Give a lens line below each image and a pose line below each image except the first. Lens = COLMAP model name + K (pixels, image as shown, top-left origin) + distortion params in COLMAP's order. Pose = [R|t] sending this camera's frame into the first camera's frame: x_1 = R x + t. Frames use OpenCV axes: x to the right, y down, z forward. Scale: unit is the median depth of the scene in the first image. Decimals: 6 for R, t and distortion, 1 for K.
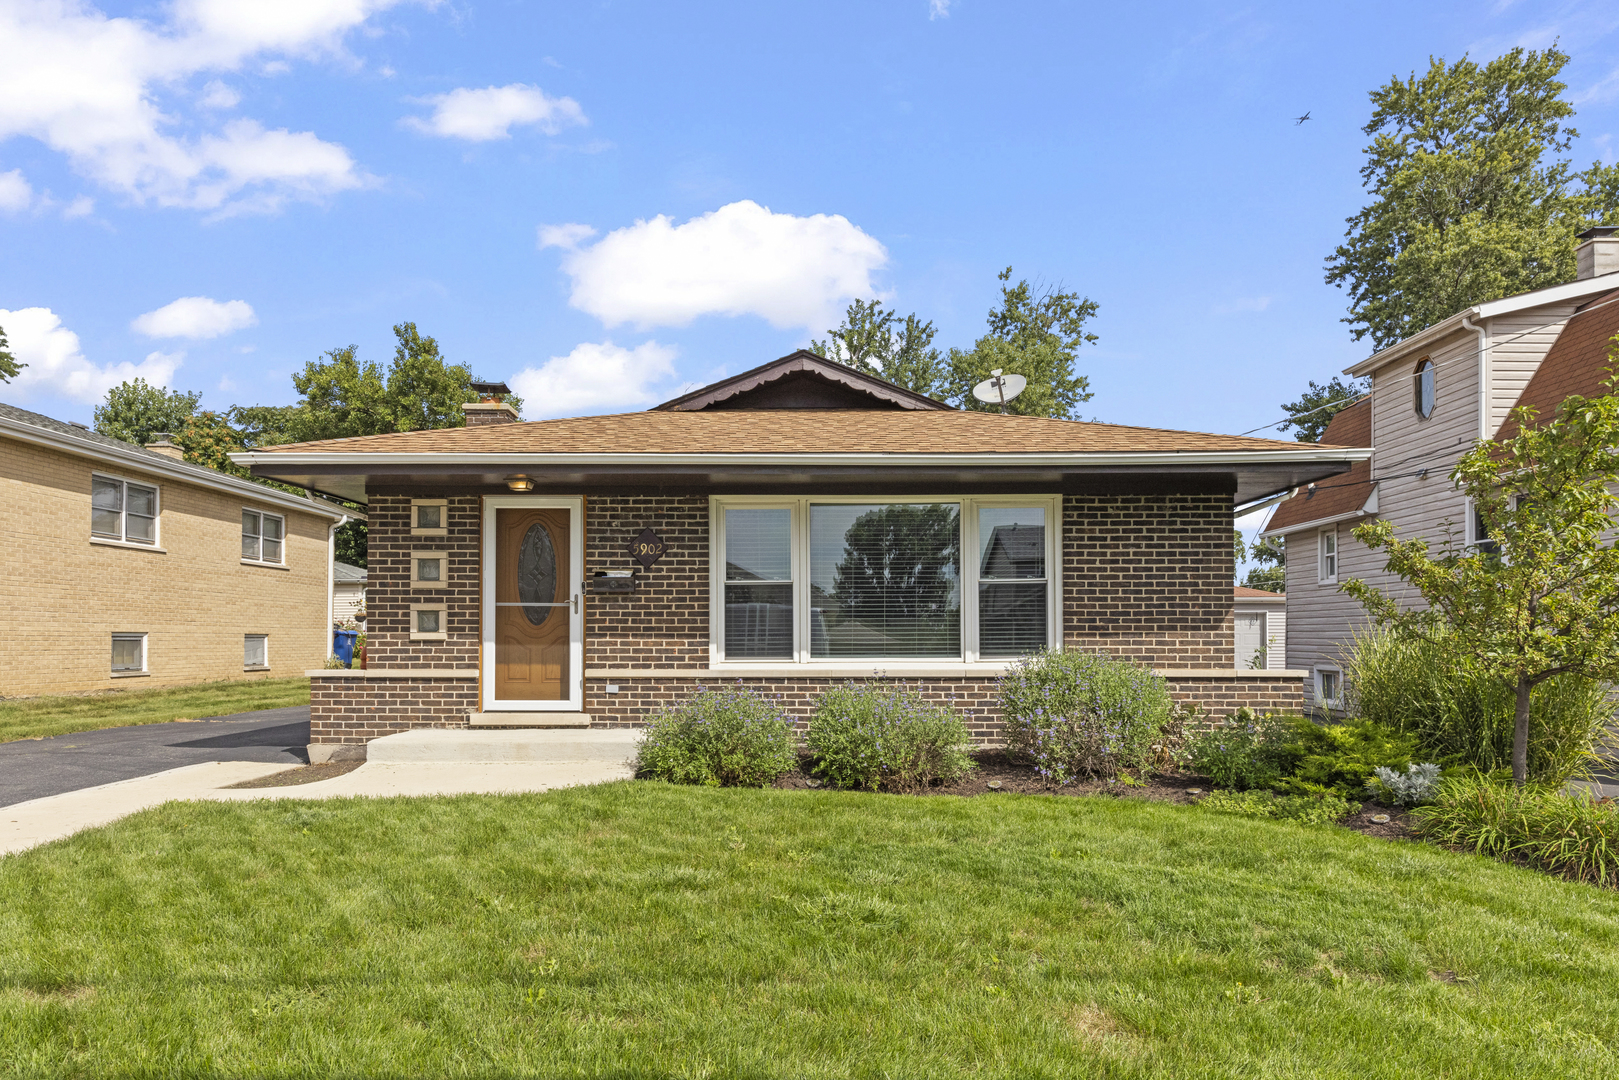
lens RADIAL K [[1100.6, 0, 802.3], [0, 1100.6, 601.8], [0, 0, 1]] dist [0.018258, -0.008055]
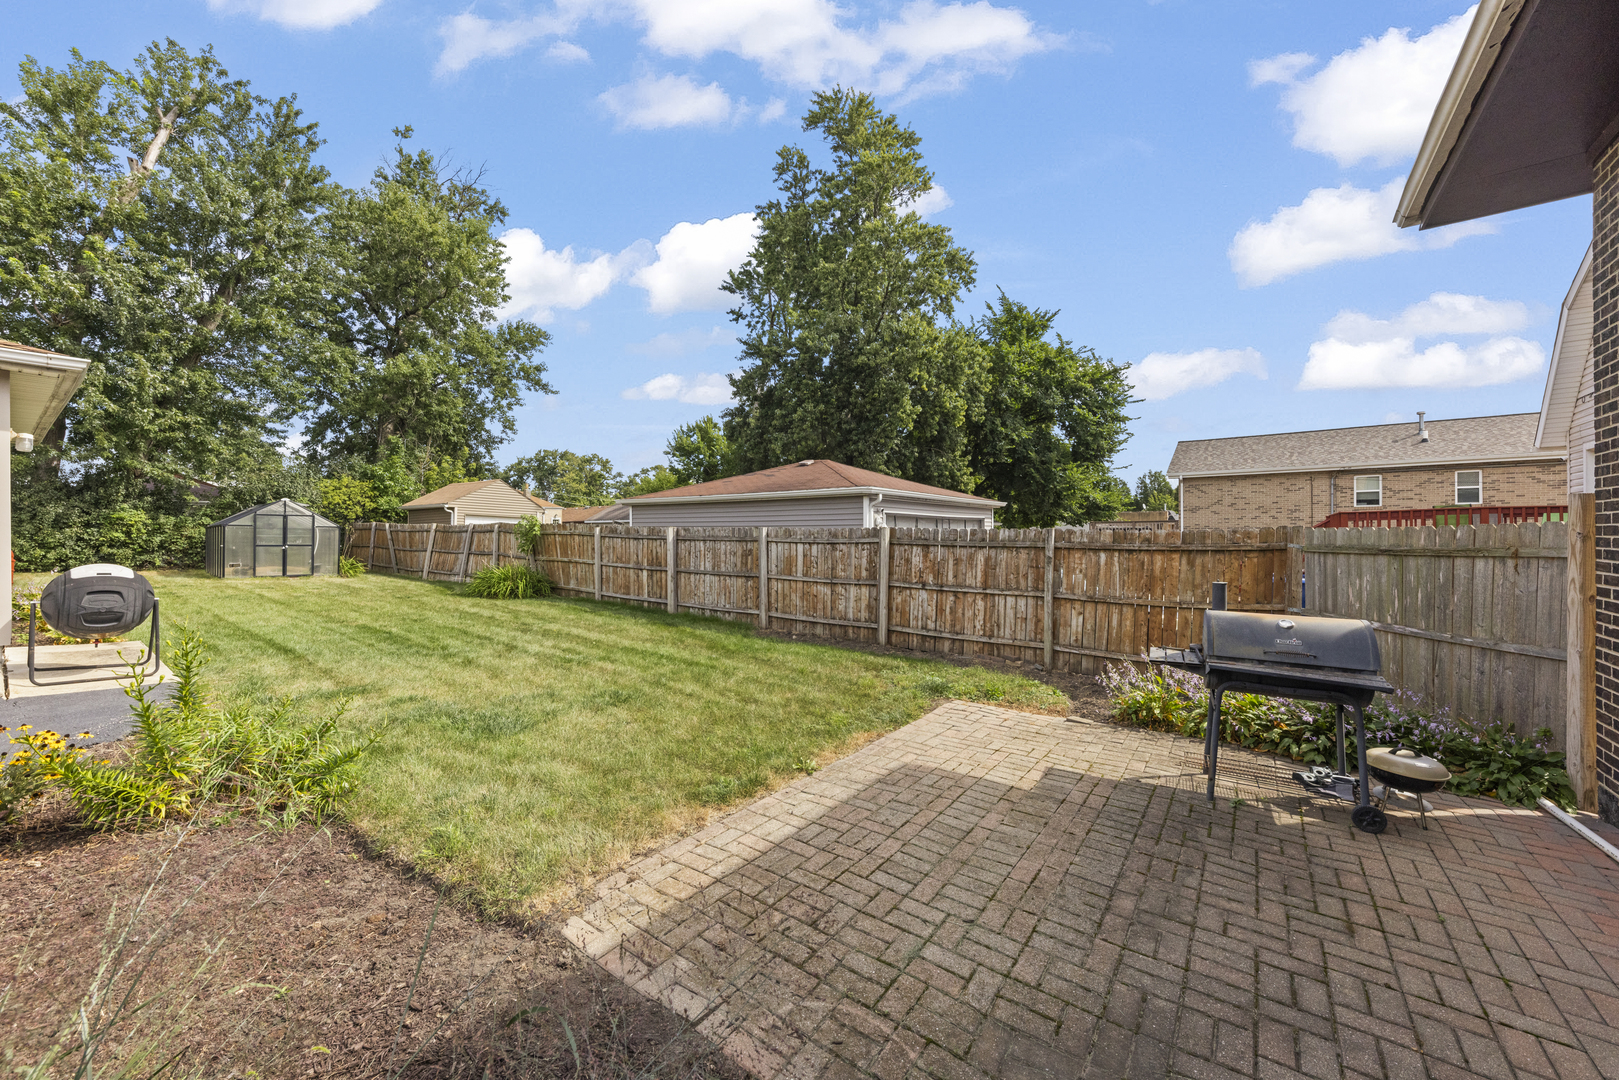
lens RADIAL K [[604.0, 0, 817.3], [0, 604.0, 535.4], [0, 0, 1]] dist [-0.004075, -0.002410]
pose [[0.570058, -0.002945, 0.821599, -0.121394], [-0.018753, 0.999686, 0.016595, 0.053046], [-0.821390, -0.024868, 0.569824, 2.531819]]
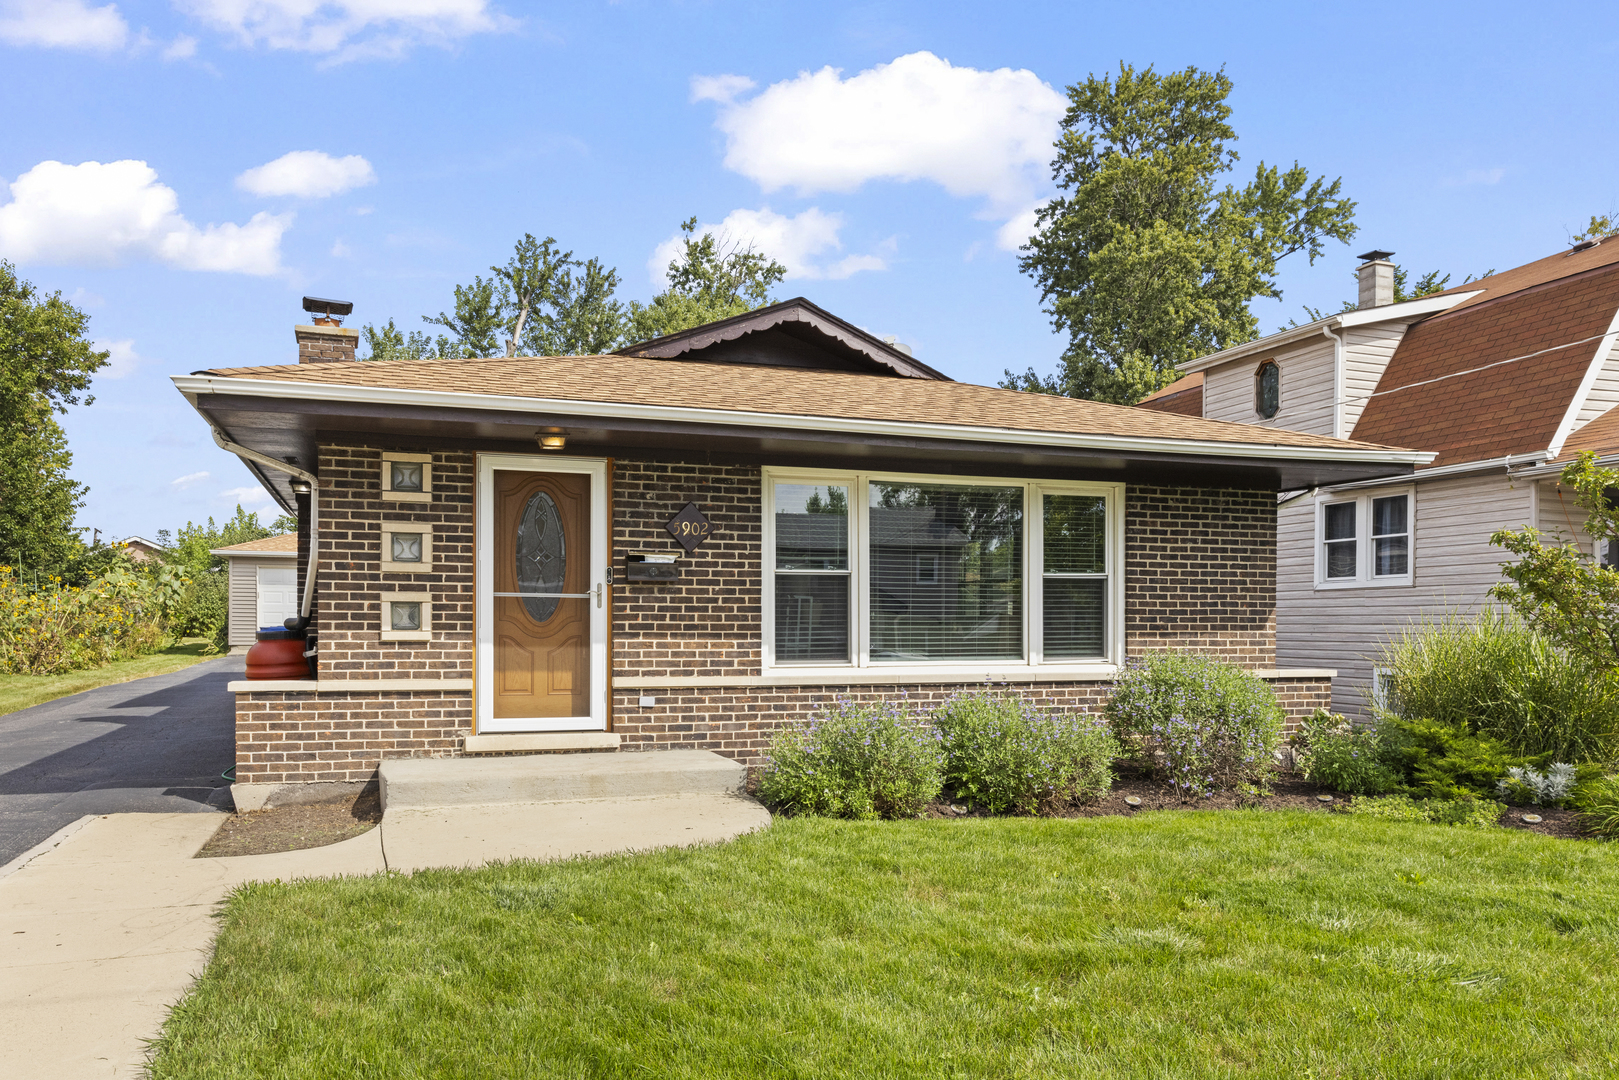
lens RADIAL K [[1208.6, 0, 797.2], [0, 1208.6, 614.9], [0, 0, 1]] dist [-0.001687, -0.006367]
pose [[0.941893, 0.006073, 0.335857, -0.364037], [-0.015172, 0.999585, 0.024474, -0.007265], [-0.335569, -0.028147, 0.941595, 0.133178]]
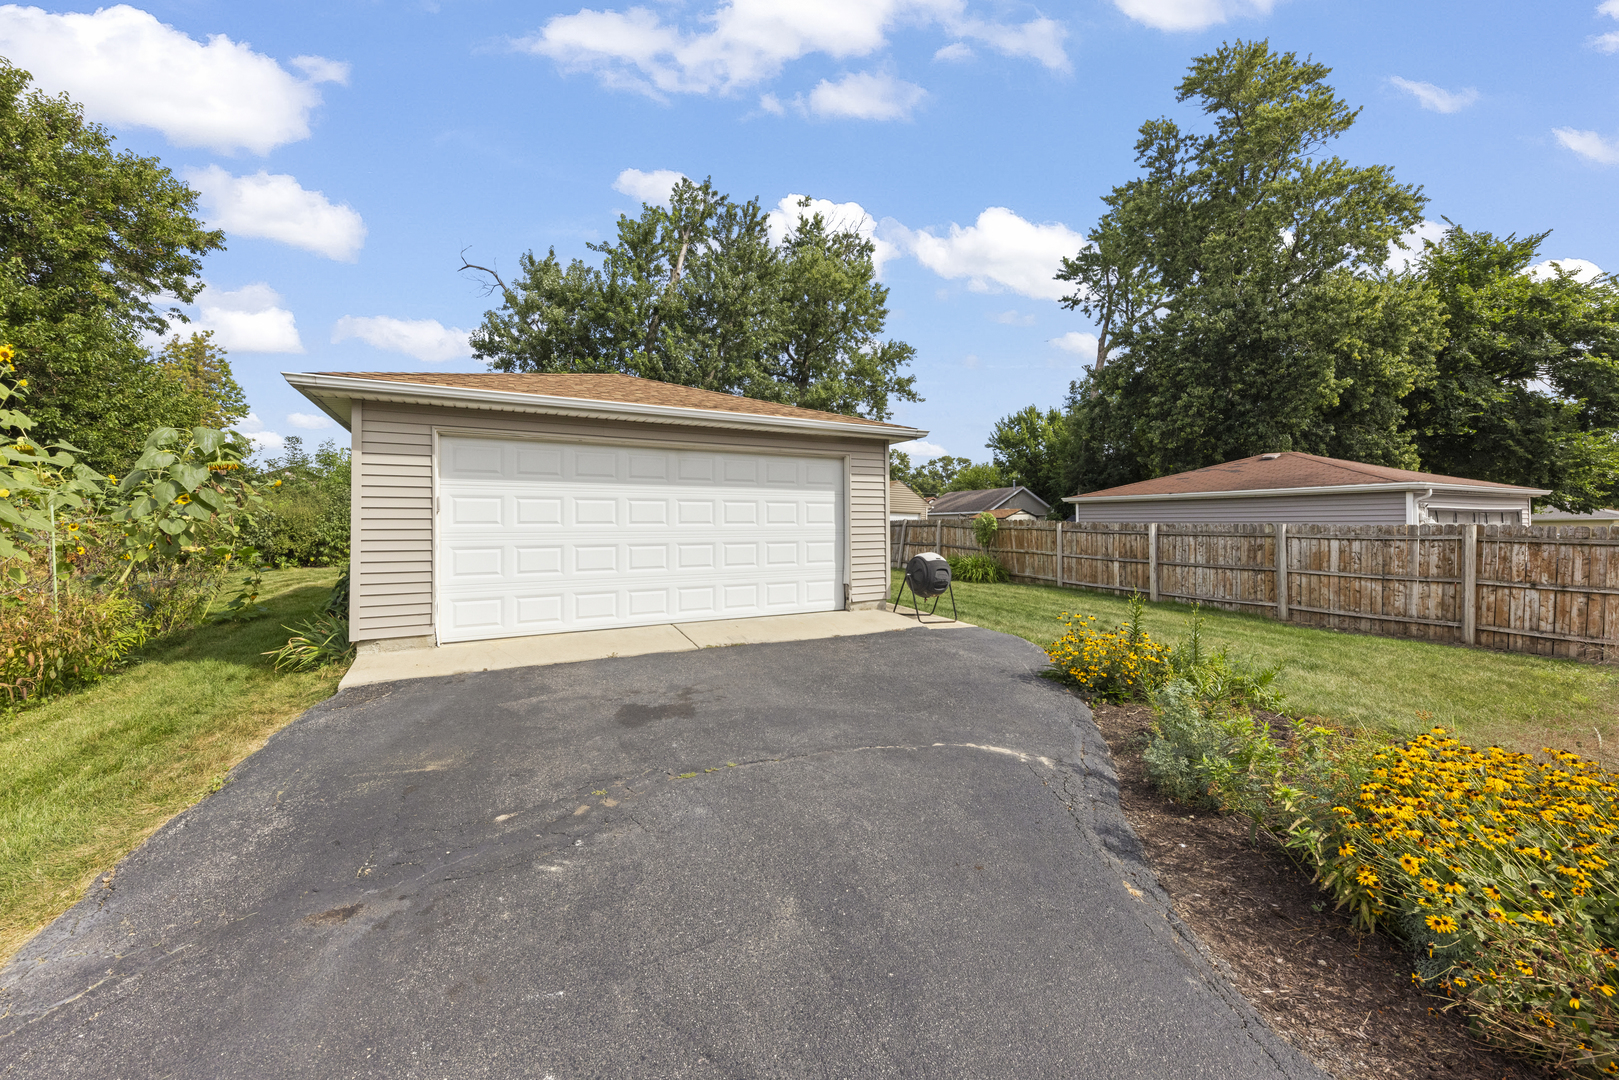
lens RADIAL K [[604.0, 0, 808.6], [0, 604.0, 523.6], [0, 0, 1]] dist [-0.004075, -0.002410]
pose [[0.874372, -0.006036, 0.485219, -0.576827], [-0.004849, 0.999764, 0.021176, 0.039441], [-0.485232, -0.020868, 0.874136, 2.658981]]
